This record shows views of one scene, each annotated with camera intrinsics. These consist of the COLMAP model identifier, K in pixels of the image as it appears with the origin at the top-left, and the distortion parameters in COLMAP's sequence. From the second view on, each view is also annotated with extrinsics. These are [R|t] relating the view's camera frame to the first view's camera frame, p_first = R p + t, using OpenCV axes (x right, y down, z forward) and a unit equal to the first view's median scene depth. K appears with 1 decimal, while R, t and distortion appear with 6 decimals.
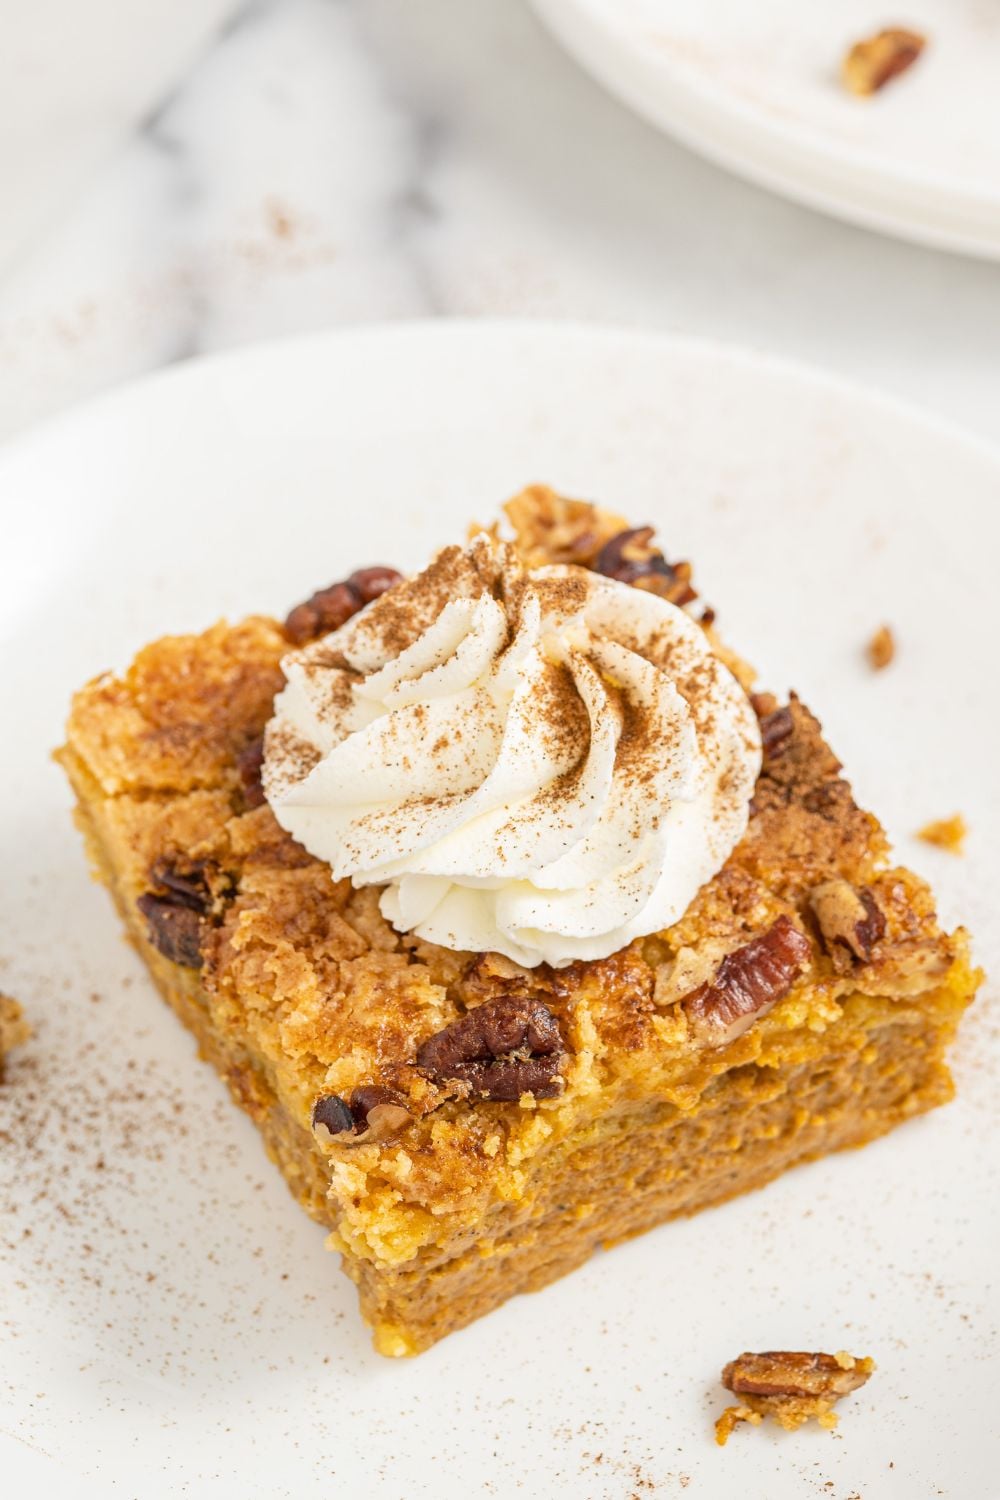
lens RADIAL K [[2159.2, 0, 500.0], [0, 2159.2, 750.0], [0, 0, 1]] dist [-0.003033, 0.021512]
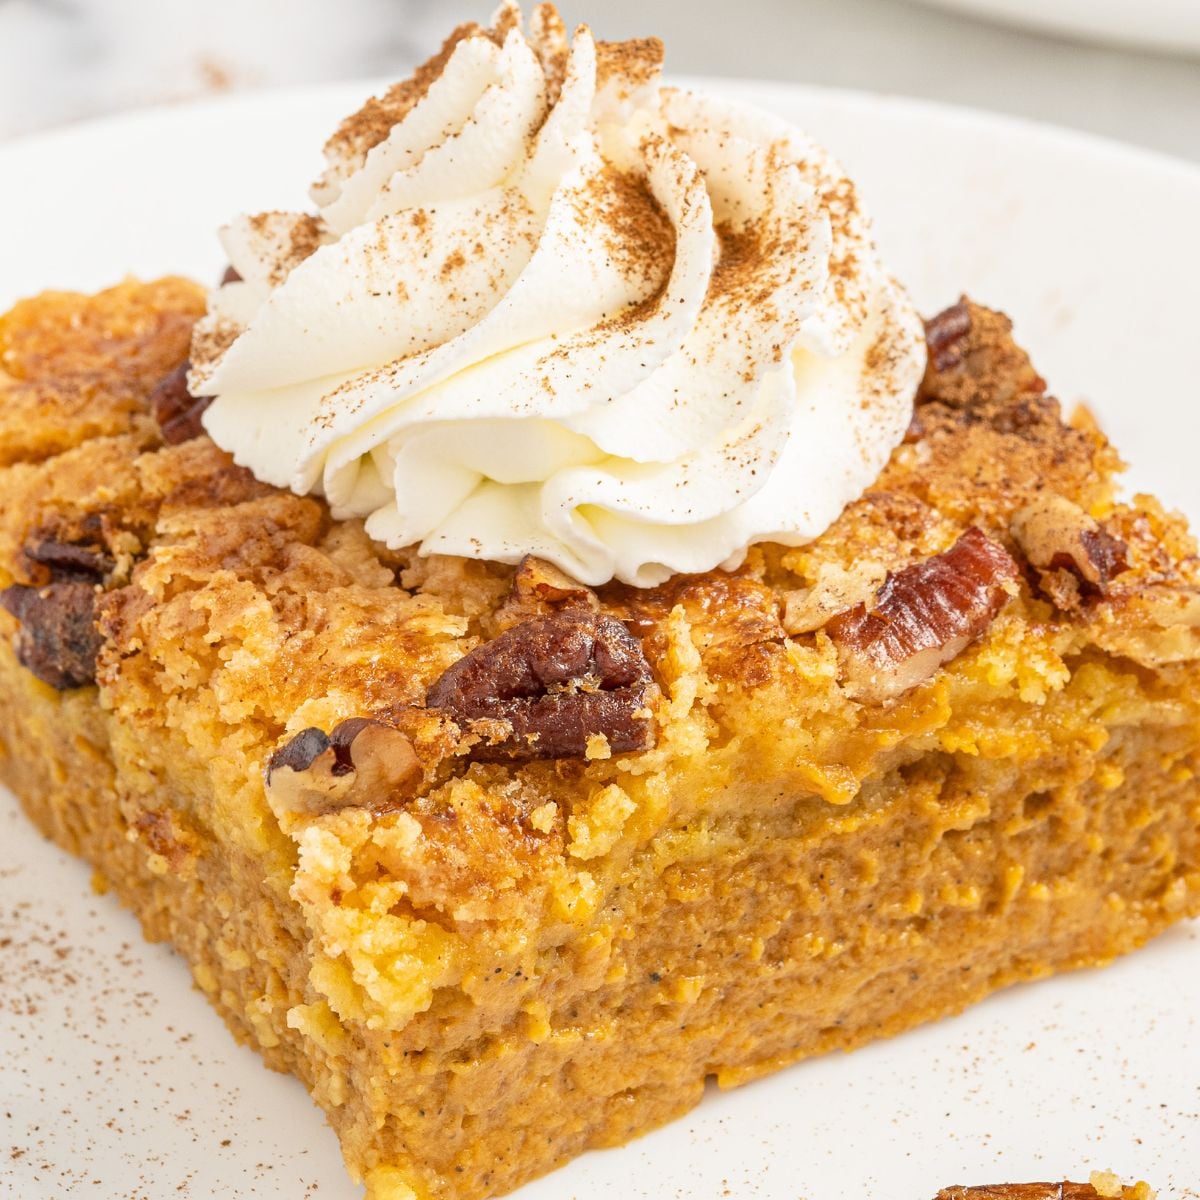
lens RADIAL K [[2956.2, 0, 556.9], [0, 2956.2, 600.0], [0, 0, 1]] dist [-0.016684, 0.352827]
pose [[0.999632, -0.022839, 0.014621, -0.010828], [0.025020, 0.984704, -0.172432, 0.255187], [-0.010460, 0.172735, 0.984913, 0.109666]]
